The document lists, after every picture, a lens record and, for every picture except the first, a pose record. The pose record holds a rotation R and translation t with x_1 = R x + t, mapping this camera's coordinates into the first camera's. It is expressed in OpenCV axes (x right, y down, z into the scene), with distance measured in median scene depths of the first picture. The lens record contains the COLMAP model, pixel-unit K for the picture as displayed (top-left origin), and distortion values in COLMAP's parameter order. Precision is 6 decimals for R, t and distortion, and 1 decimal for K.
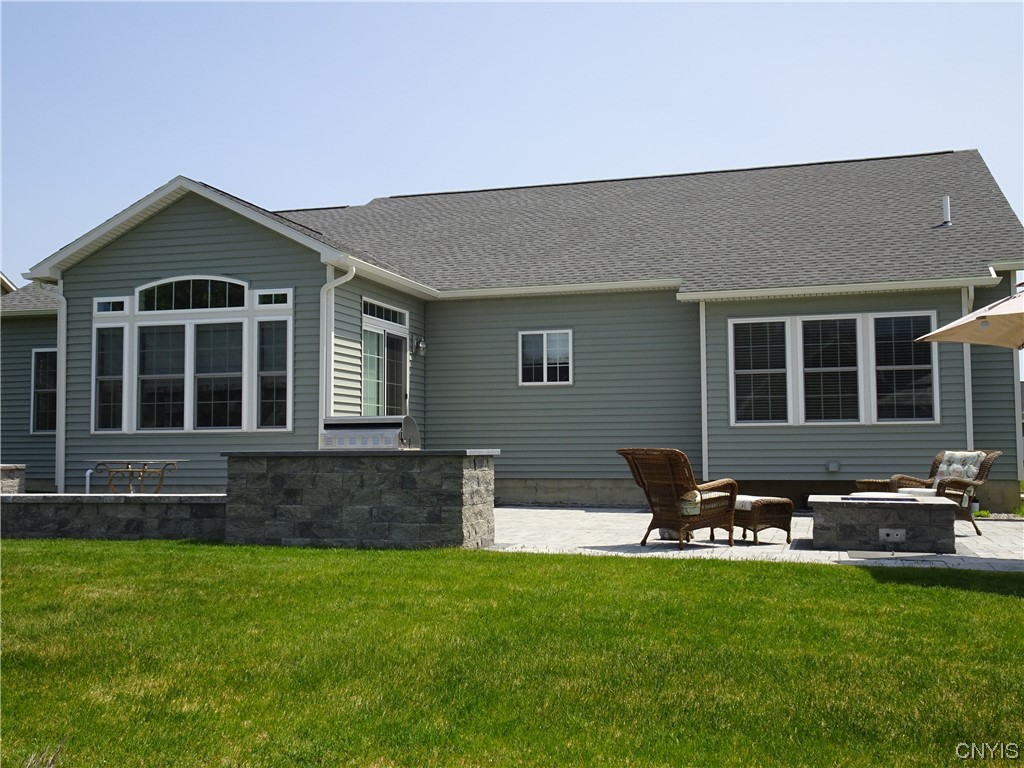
lens RADIAL K [[1104.0, 0, 512.0], [0, 1104.0, 384.0], [0, 0, 1]] dist [0.061661, 0.020859]
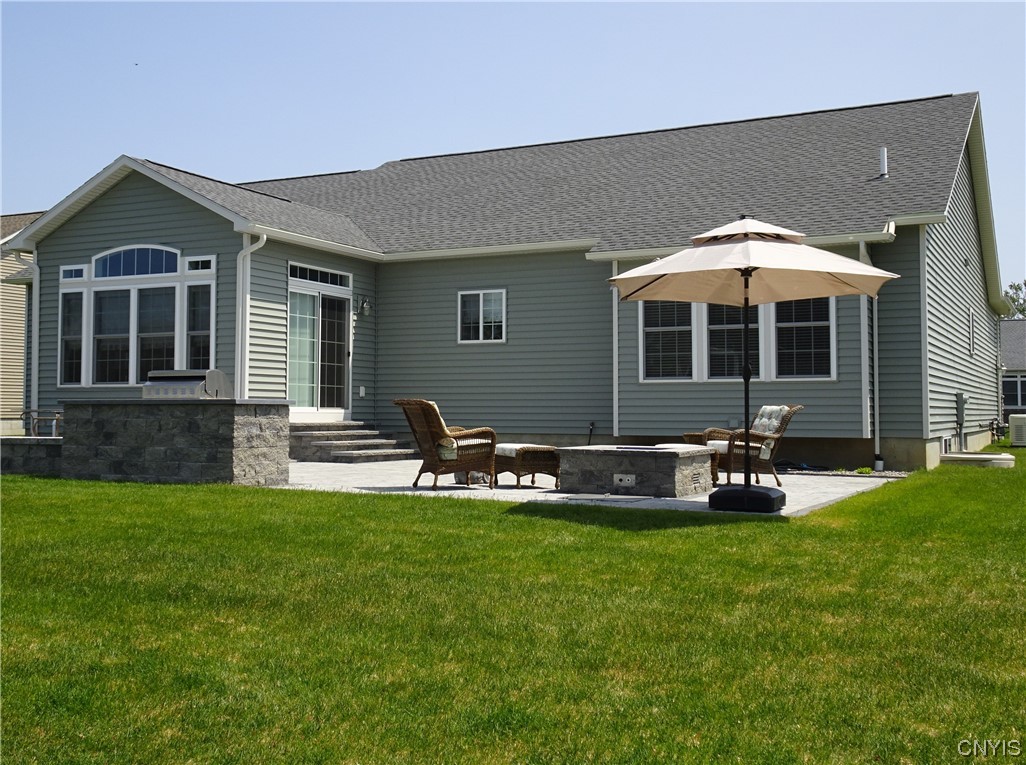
lens RADIAL K [[1176.1, 0, 483.1], [0, 1176.1, 357.9], [0, 0, 1]] dist [0.064929, 0.010796]
pose [[0.982660, -0.000453, -0.185415, 0.267963], [0.002739, 0.999923, 0.012075, 0.001729], [0.185396, -0.012373, 0.982586, -0.095165]]
